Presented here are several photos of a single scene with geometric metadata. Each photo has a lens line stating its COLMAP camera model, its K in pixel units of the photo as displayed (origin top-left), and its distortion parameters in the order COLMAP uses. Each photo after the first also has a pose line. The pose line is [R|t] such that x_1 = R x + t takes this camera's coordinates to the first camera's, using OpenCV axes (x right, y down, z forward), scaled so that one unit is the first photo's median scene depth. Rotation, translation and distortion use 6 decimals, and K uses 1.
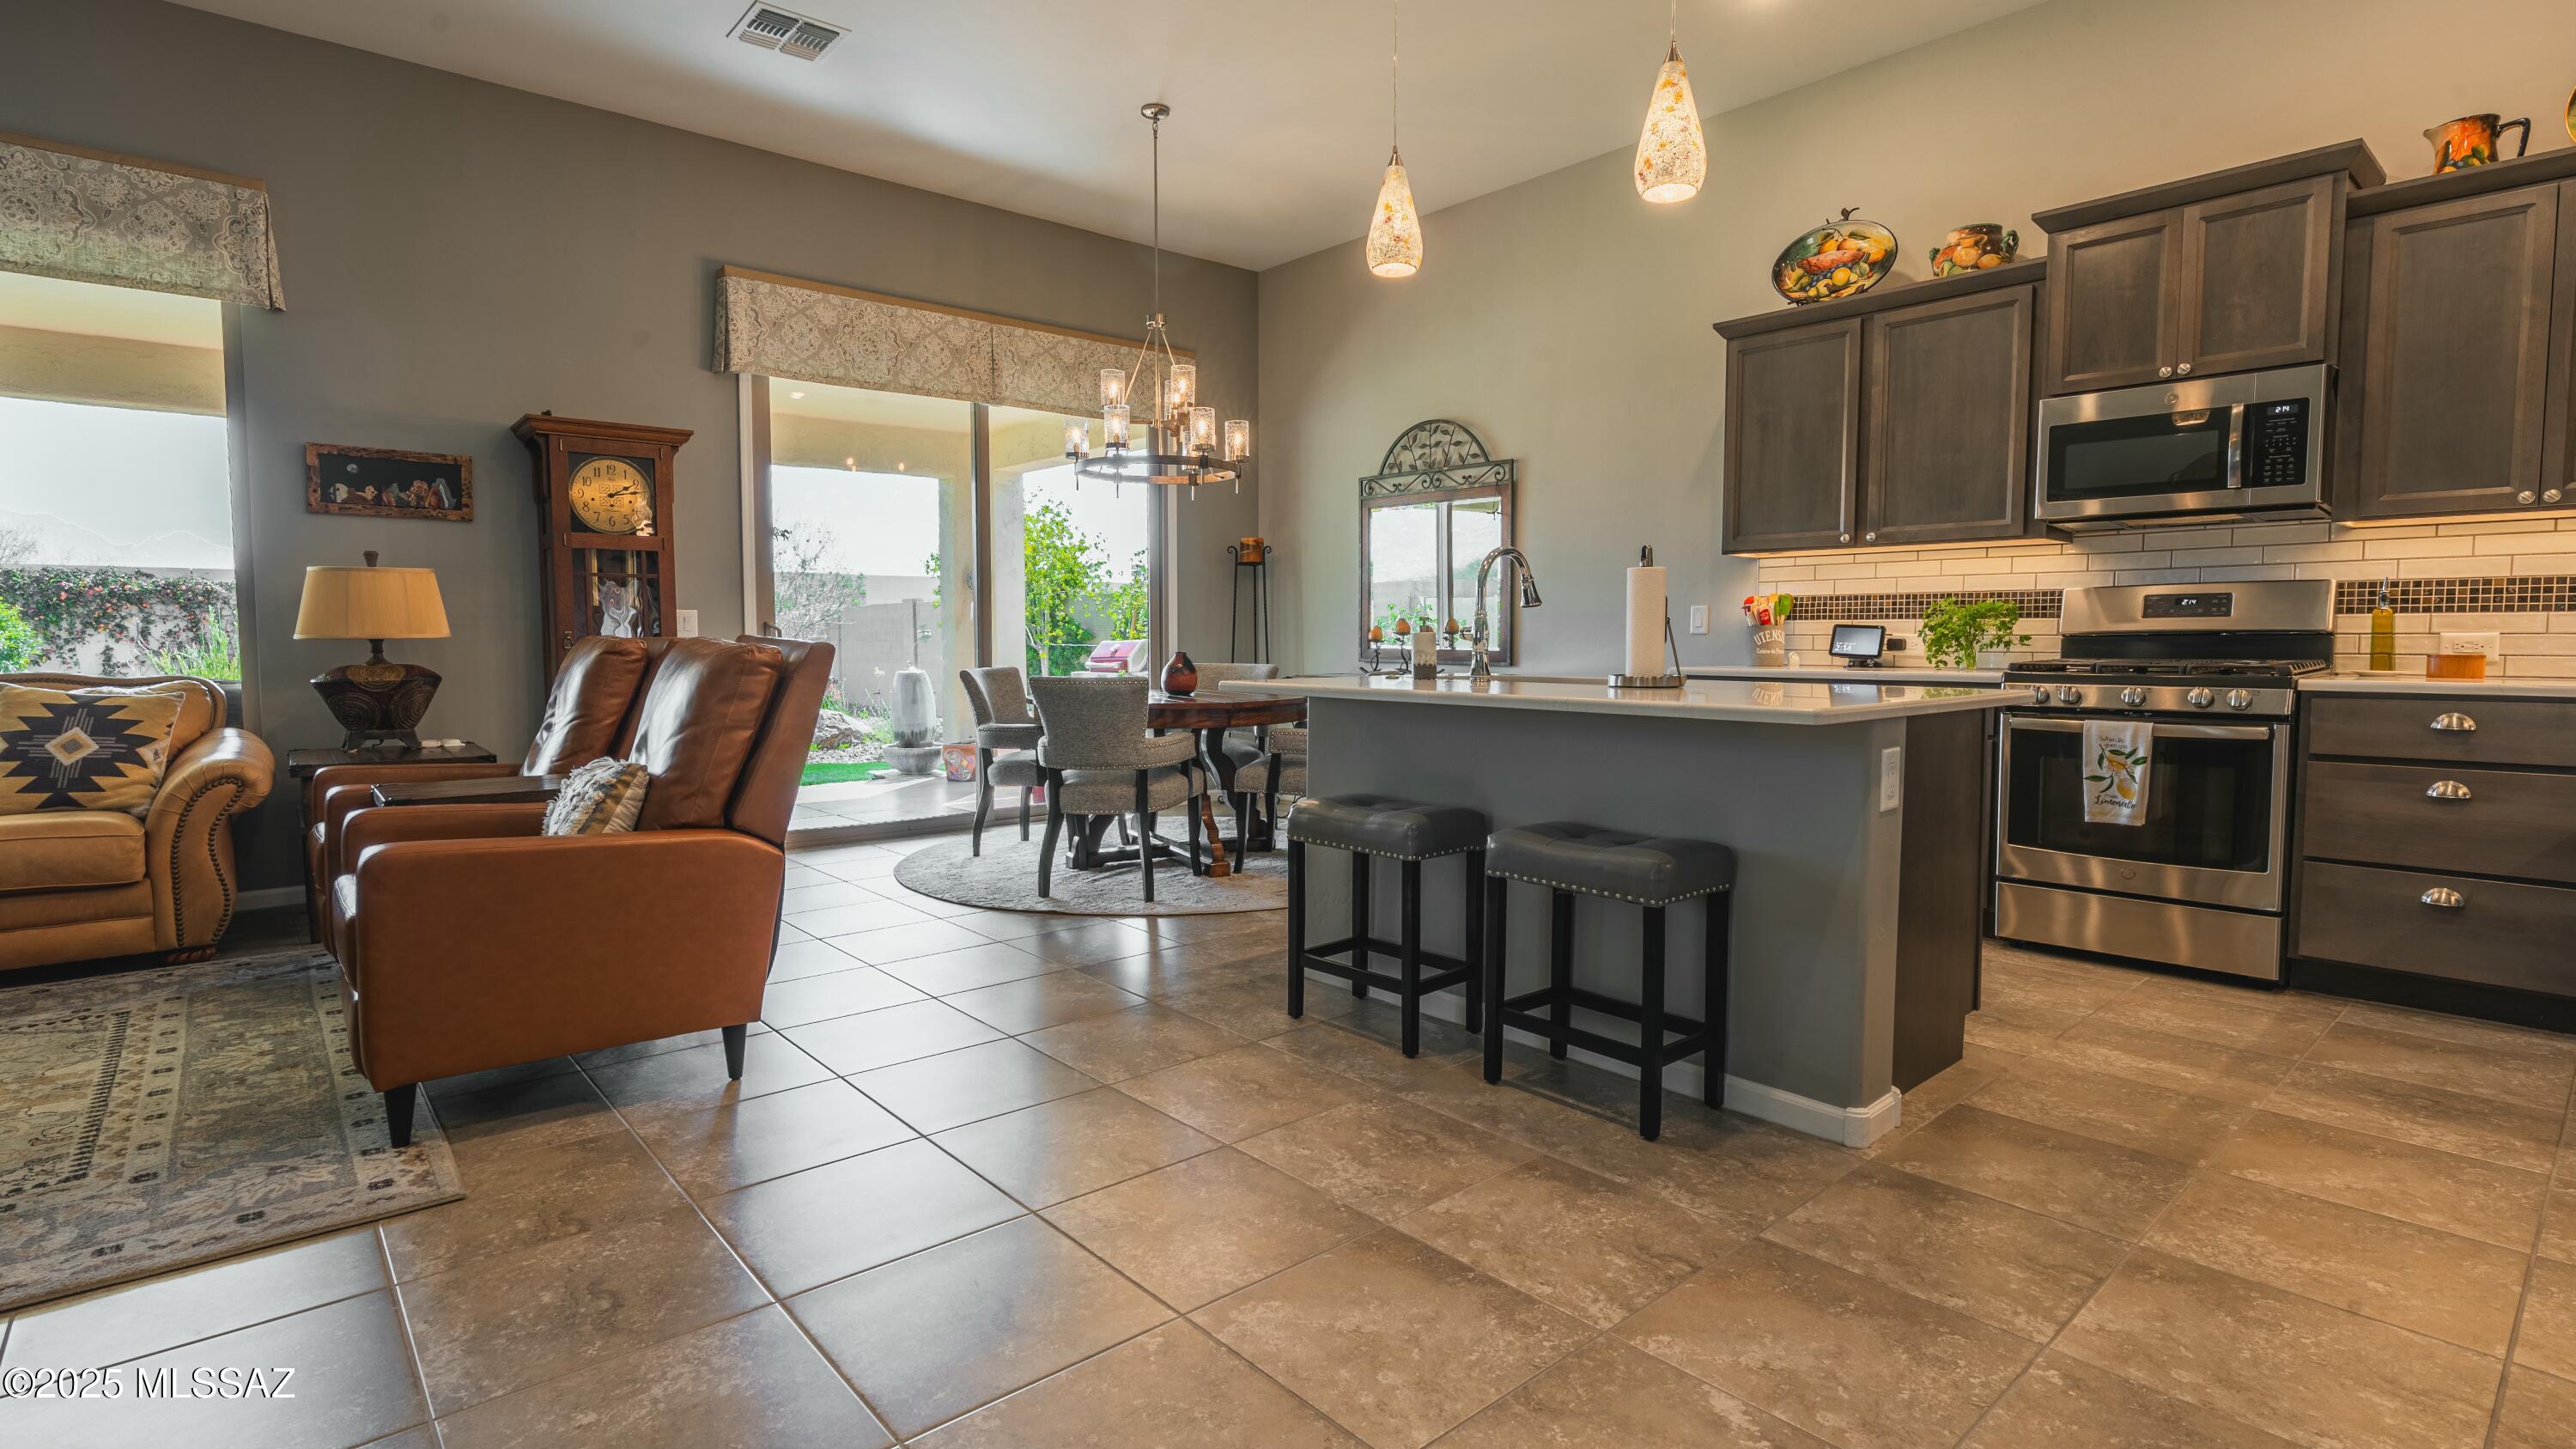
lens RADIAL K [[1230.4, 0, 1281.0], [0, 1230.4, 714.5], [0, 0, 1]] dist [-0.002391, 0.000026]
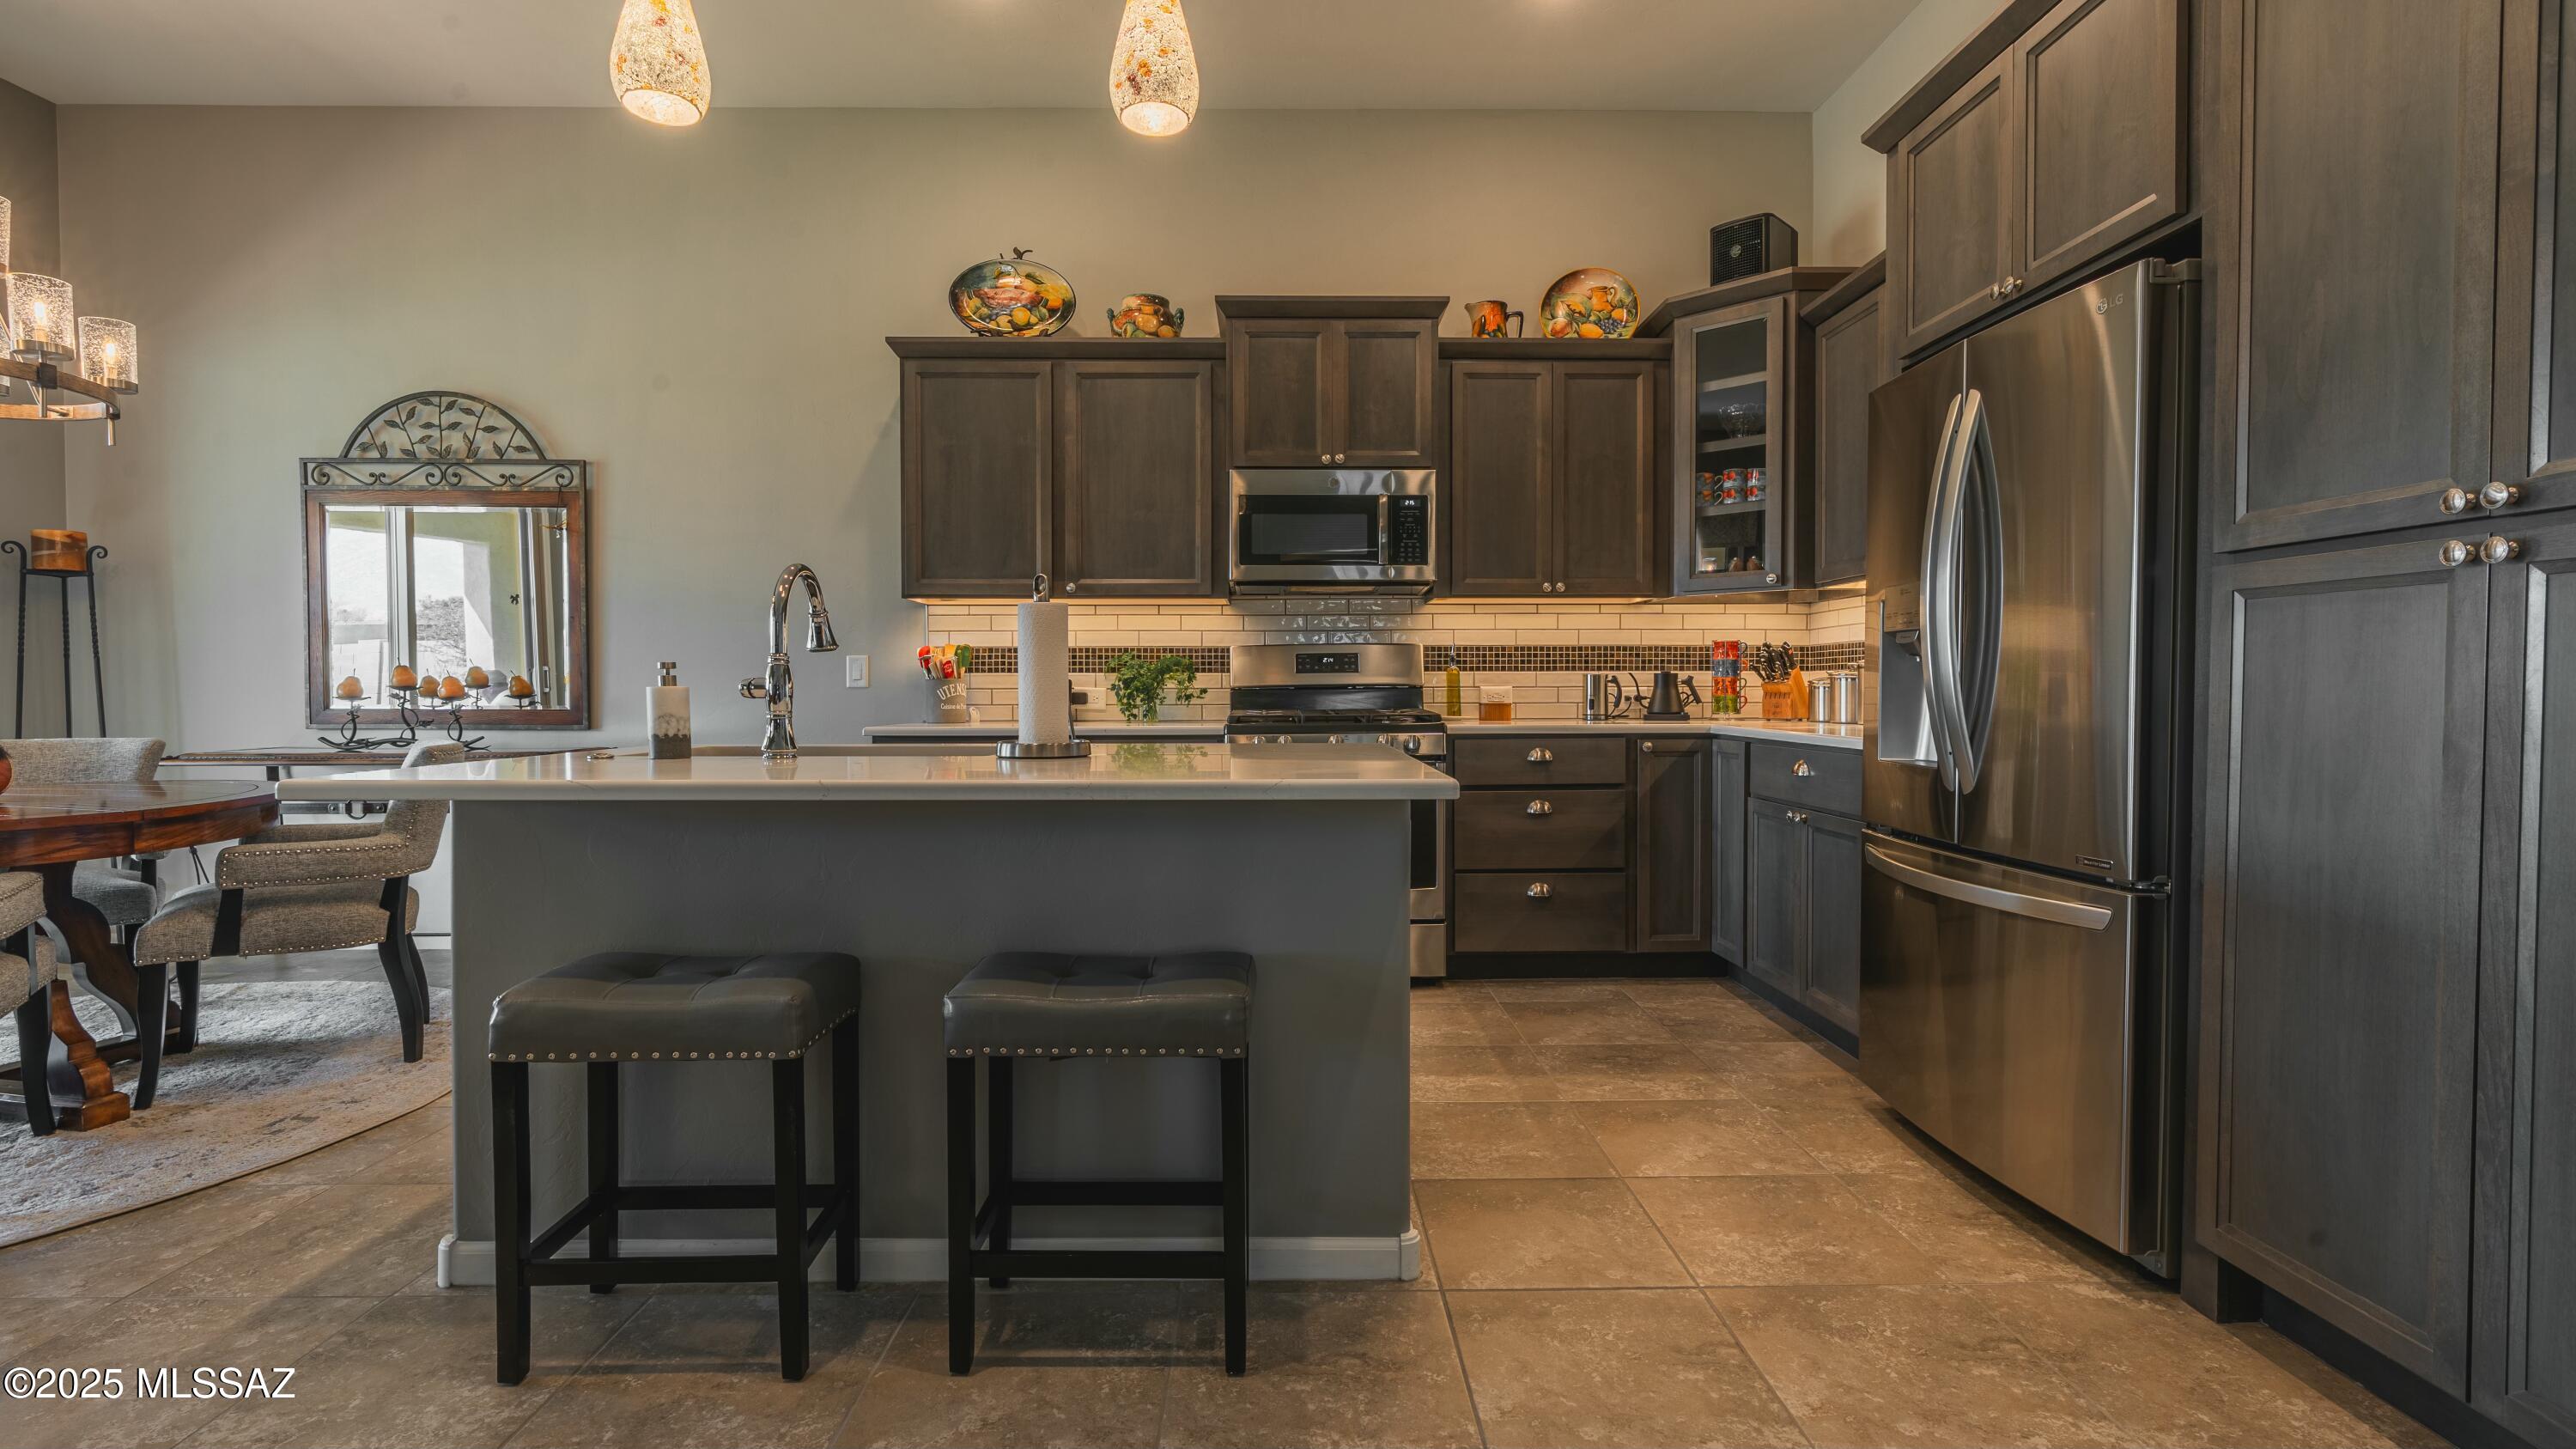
lens RADIAL K [[1167.9, 0, 1300.3], [0, 1167.9, 717.7], [0, 0, 1]] dist [-0.014895, 0.006801]
pose [[0.646013, -0.020130, 0.763061, -0.113917], [0.050213, 0.998608, -0.016167, -0.019009], [-0.761673, 0.048760, 0.646124, 0.286174]]
